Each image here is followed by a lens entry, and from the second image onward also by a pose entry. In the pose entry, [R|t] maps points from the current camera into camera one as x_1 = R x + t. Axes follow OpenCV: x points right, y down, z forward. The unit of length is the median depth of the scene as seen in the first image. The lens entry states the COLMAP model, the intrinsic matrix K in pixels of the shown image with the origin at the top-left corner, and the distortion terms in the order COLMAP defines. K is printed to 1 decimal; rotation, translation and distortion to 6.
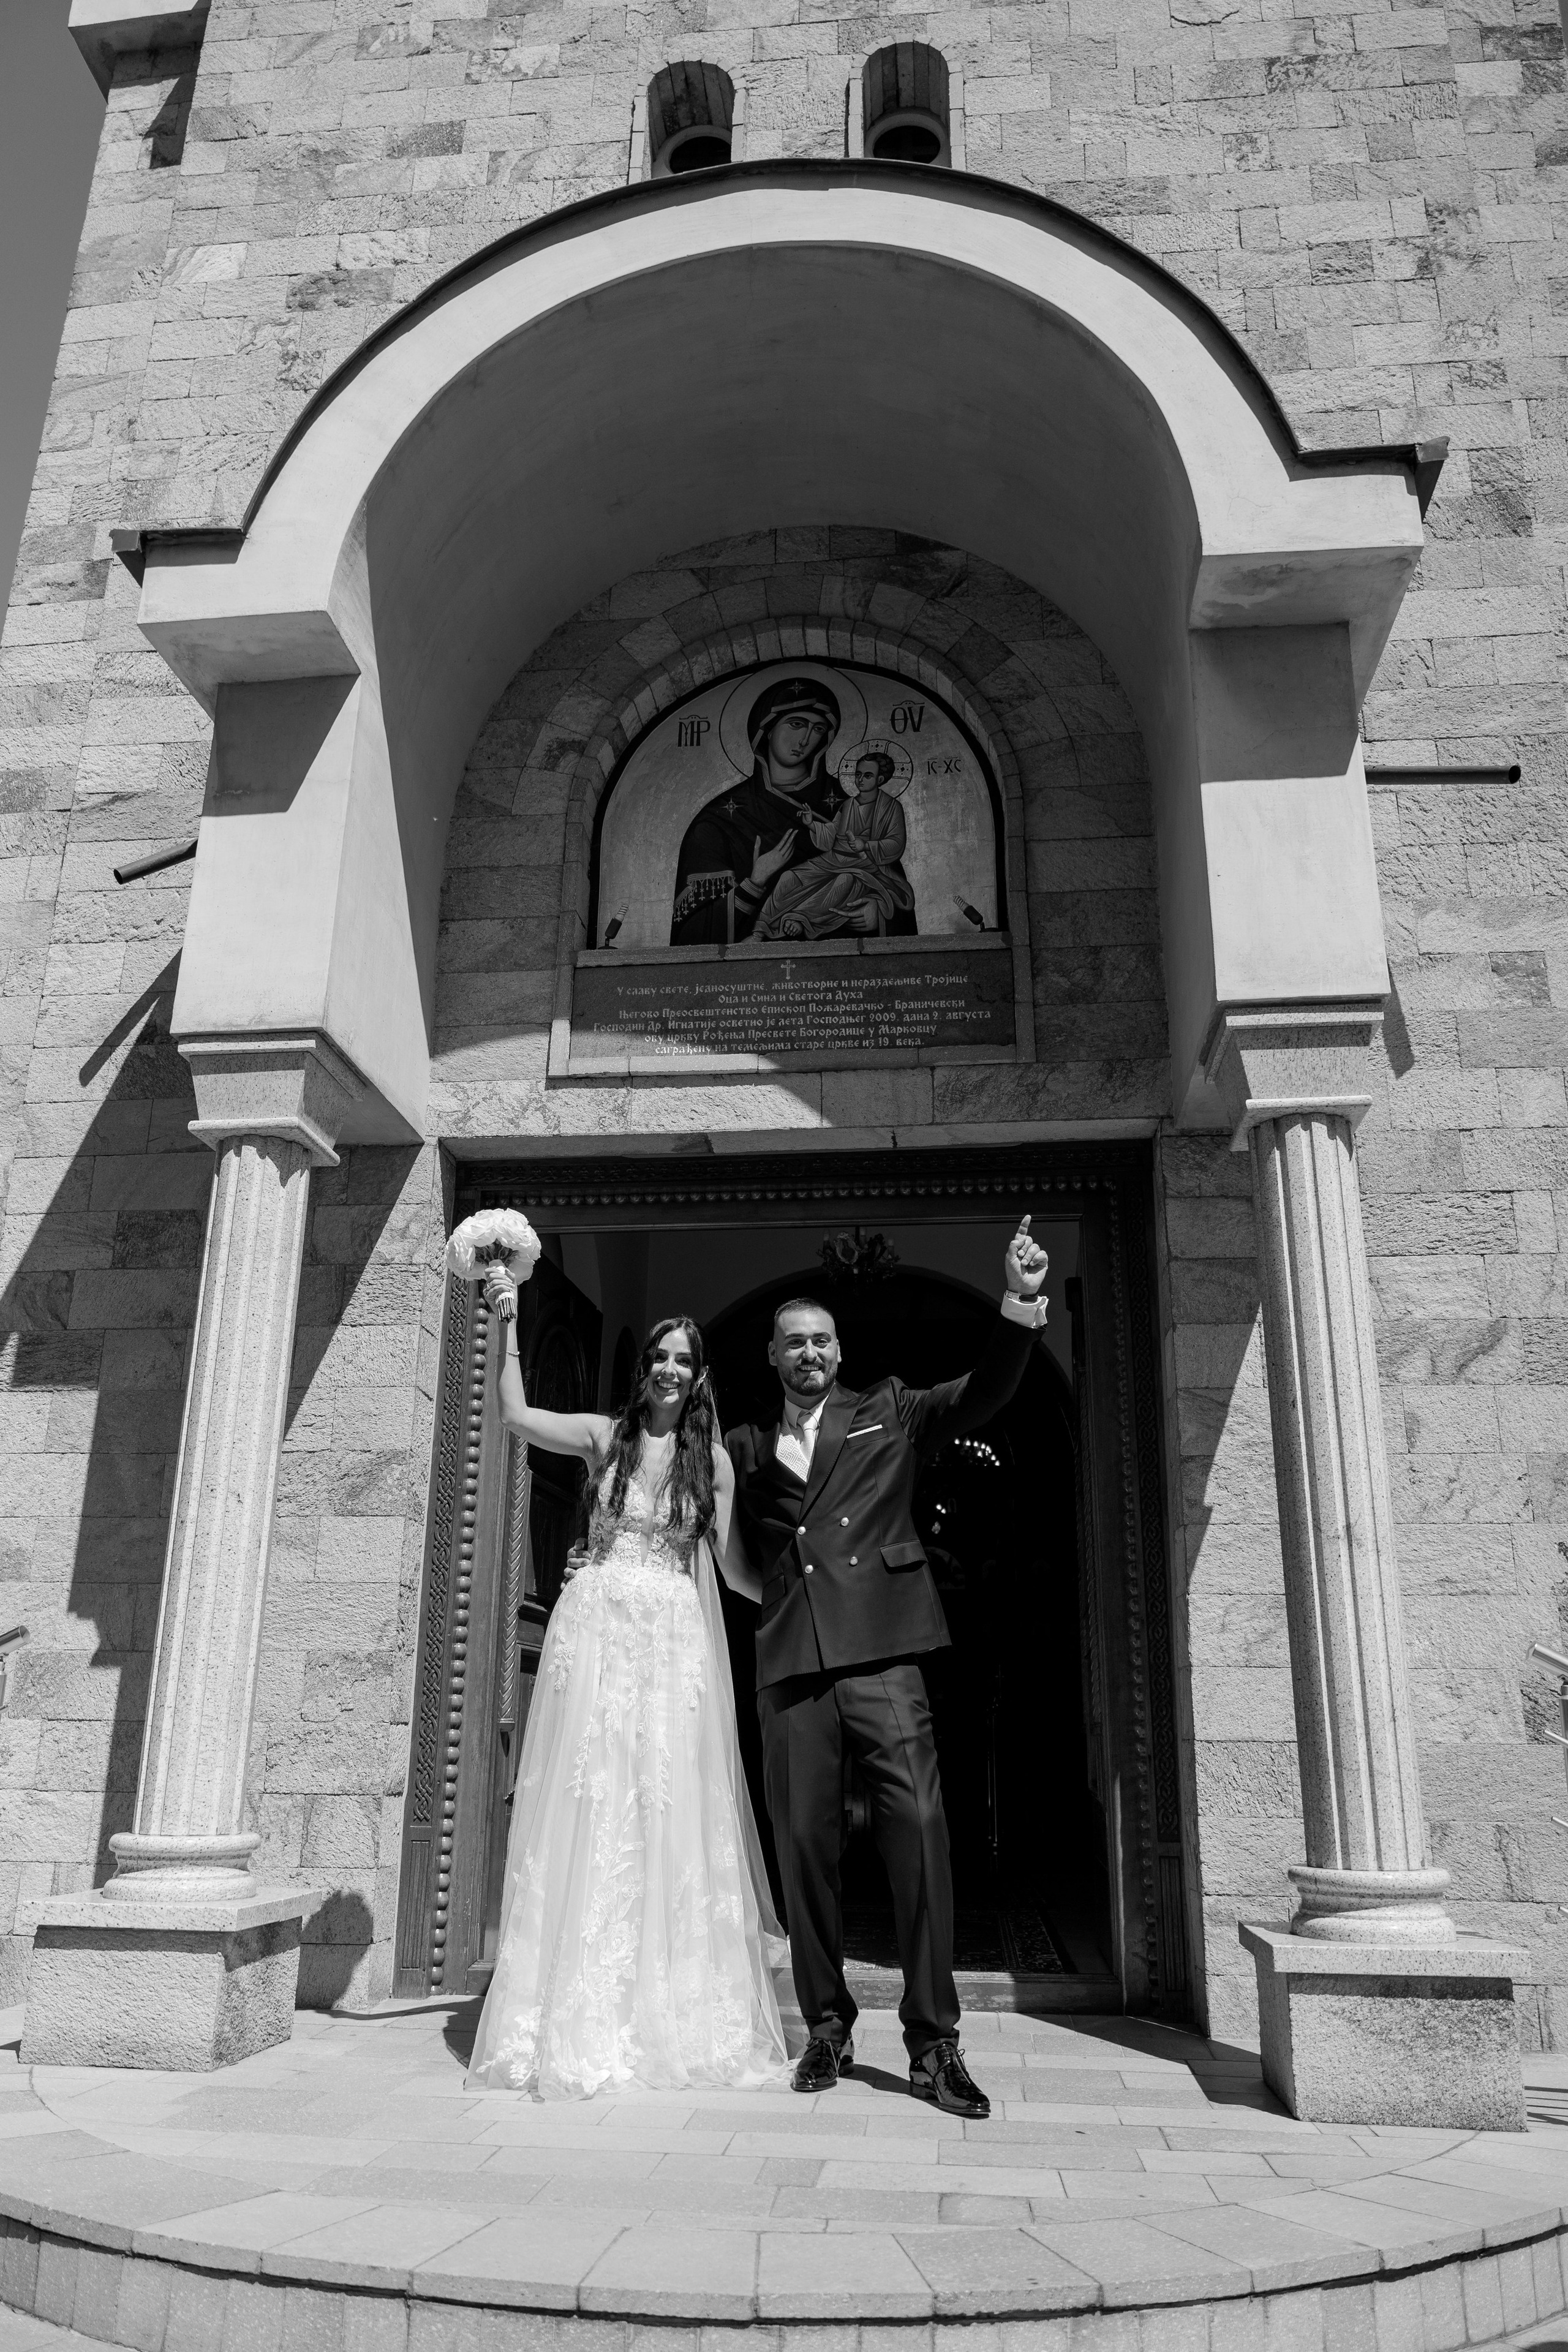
lens RADIAL K [[1682.9, 0, 780.2], [0, 1682.9, 1212.4], [0, 0, 1]] dist [-0.020502, 0.005446]
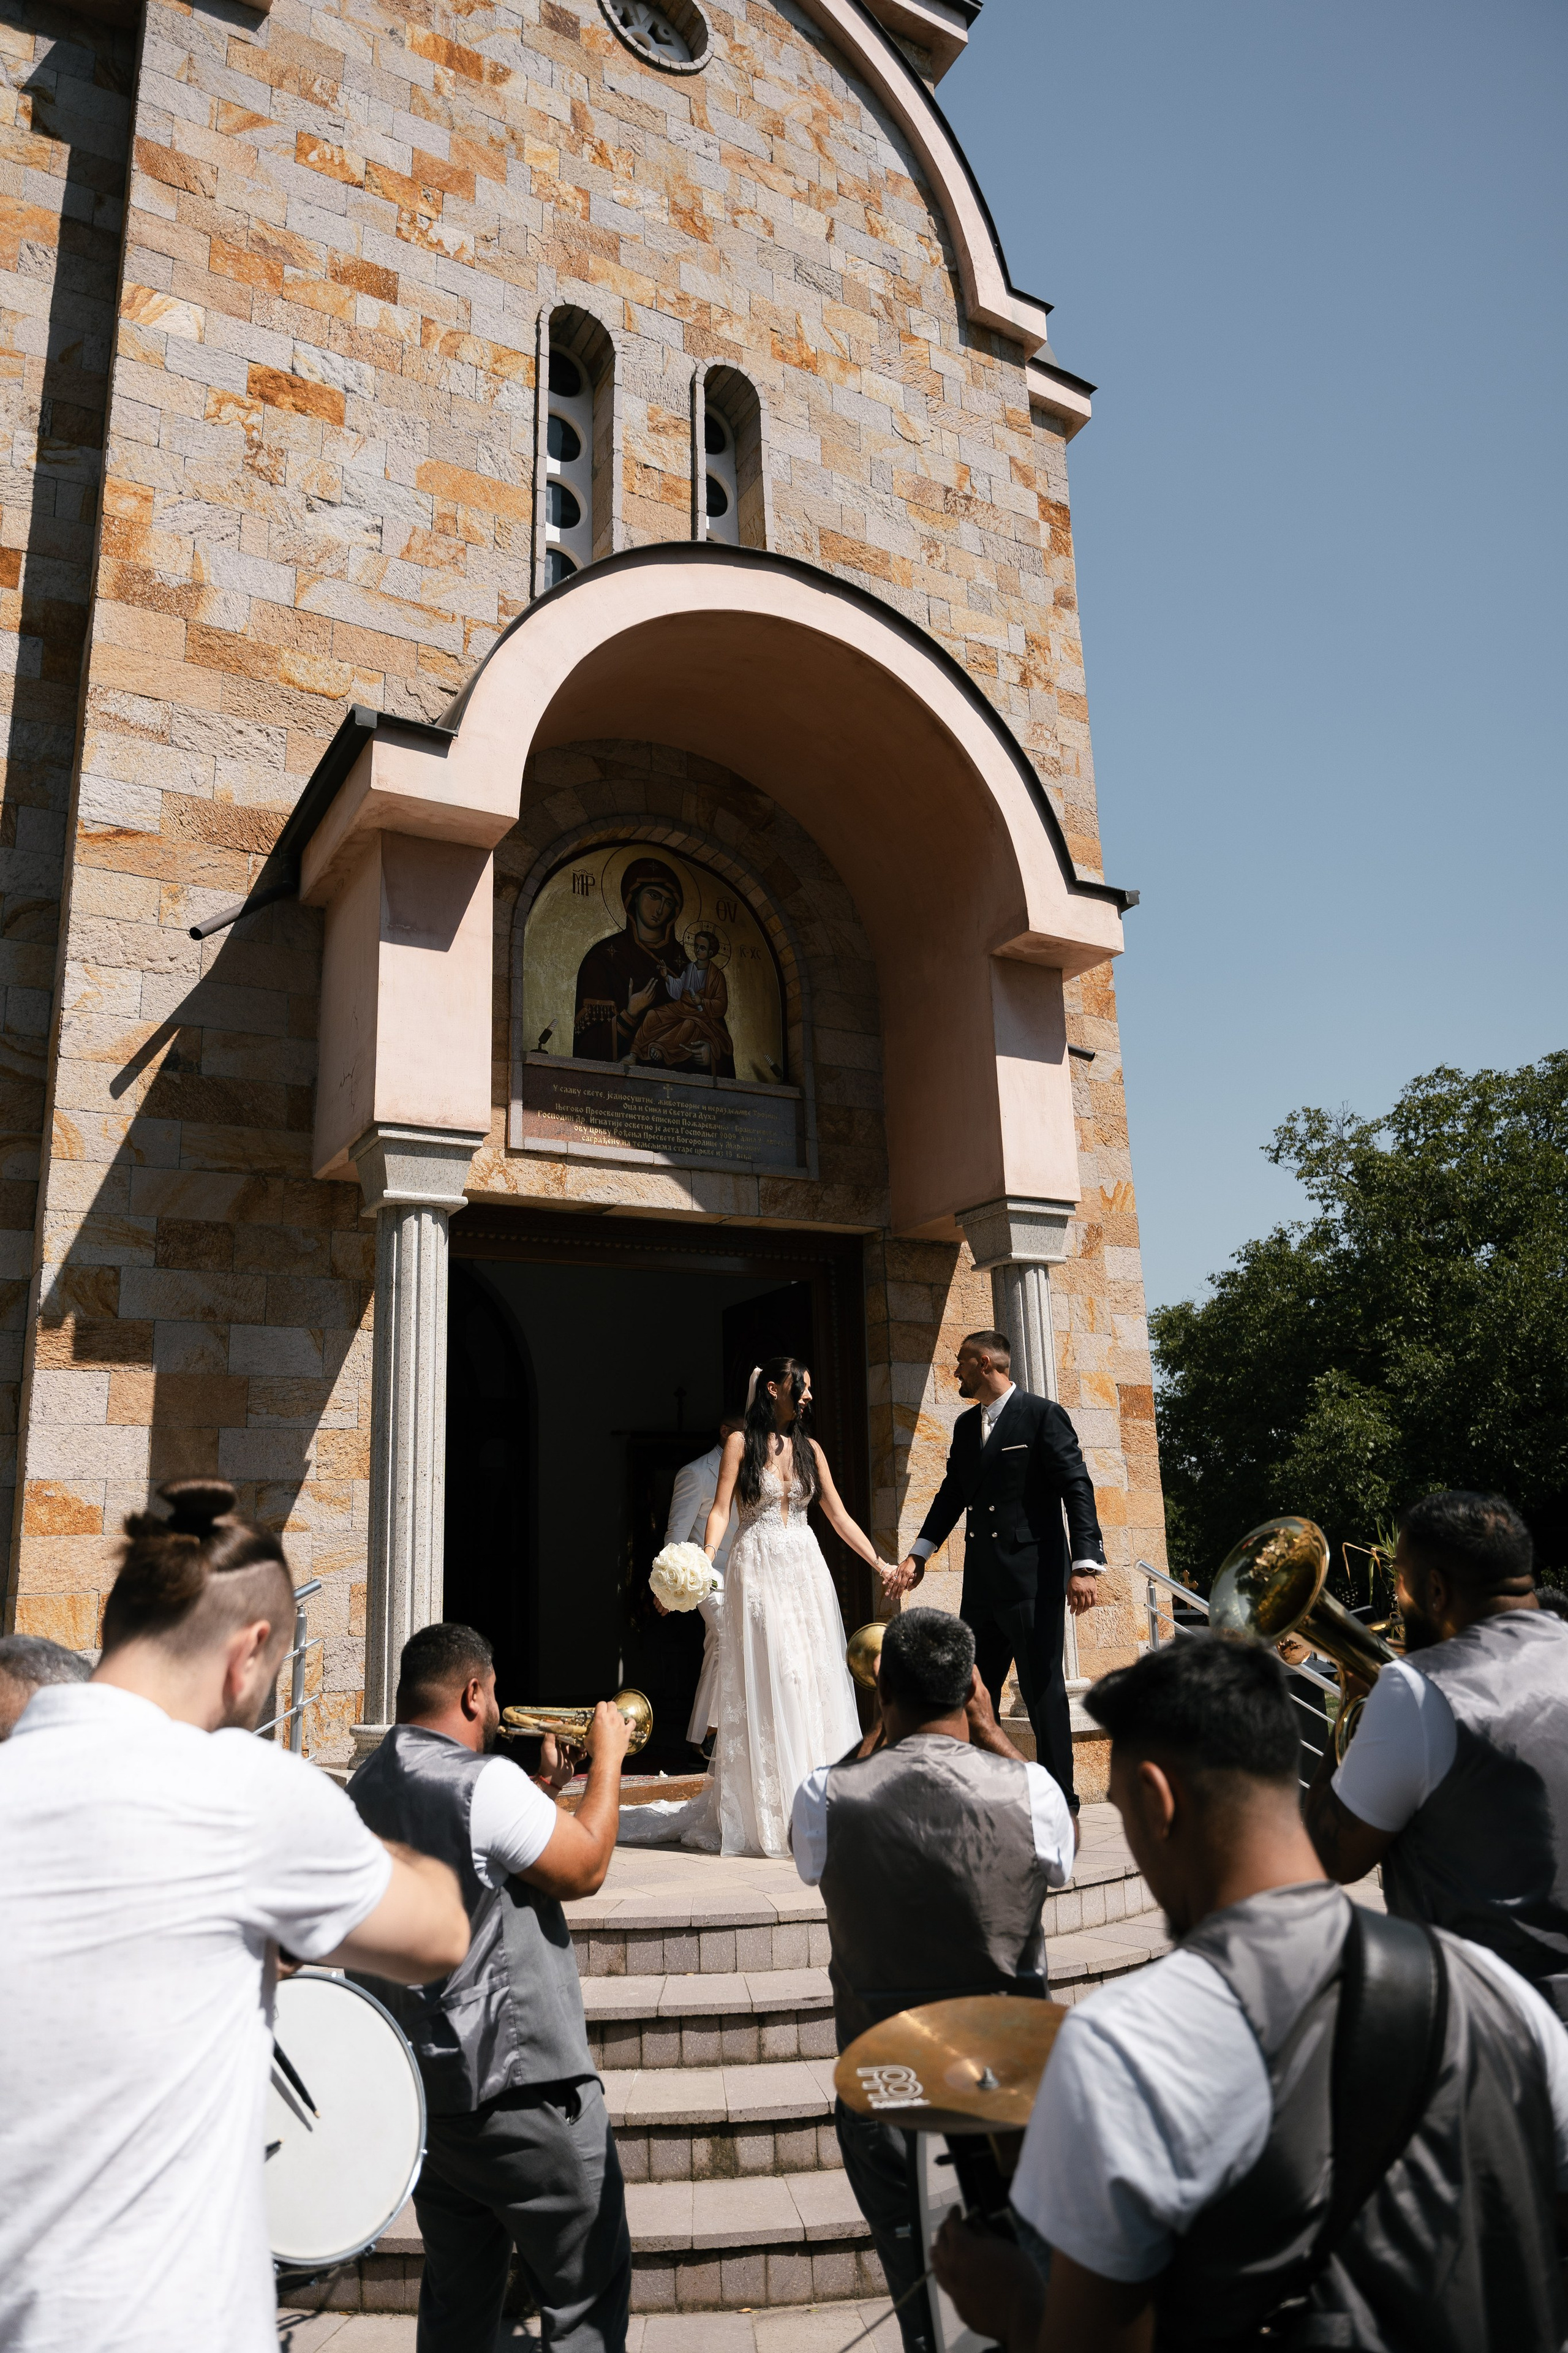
lens RADIAL K [[1710.6, 0, 784.0], [0, 1710.6, 1176.5], [0, 0, 1]] dist [-0.019219, 0.002391]
pose [[0.793336, 0.101760, 0.600219, -0.781761], [-0.142169, 0.989638, 0.020130, -0.117611], [-0.591951, -0.101302, 0.799582, -0.213674]]
